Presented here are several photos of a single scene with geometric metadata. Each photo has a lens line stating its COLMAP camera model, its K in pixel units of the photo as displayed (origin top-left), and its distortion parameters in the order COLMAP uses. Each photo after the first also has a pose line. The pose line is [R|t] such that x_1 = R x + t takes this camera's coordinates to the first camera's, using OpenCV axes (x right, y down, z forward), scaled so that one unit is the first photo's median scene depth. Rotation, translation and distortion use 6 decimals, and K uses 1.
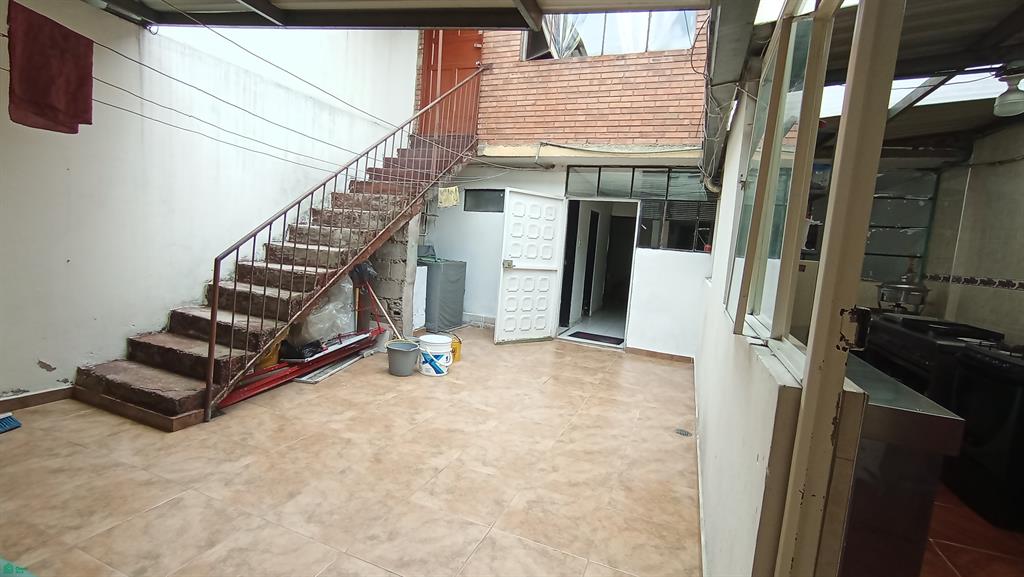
lens RADIAL K [[467.8, 0, 507.8], [0, 467.8, 291.0], [0, 0, 1]] dist [-0.051926, 0.035073]
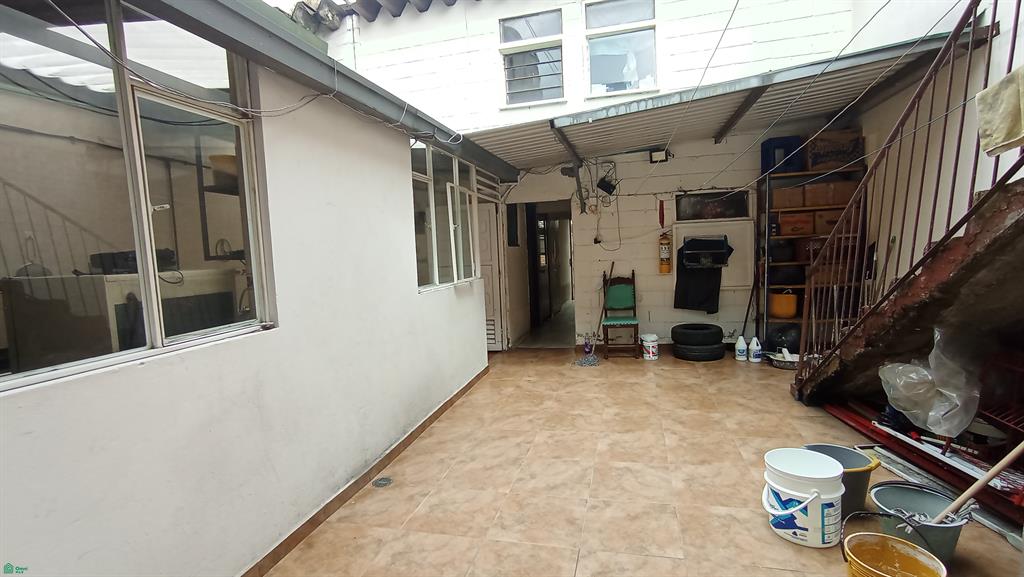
lens RADIAL K [[467.8, 0, 507.8], [0, 467.8, 291.0], [0, 0, 1]] dist [-0.051926, 0.035073]
pose [[-0.992622, -0.021833, -0.119265, 0.299094], [-0.043593, 0.982142, 0.183020, -0.207699], [0.113139, 0.186869, -0.975848, 1.990217]]
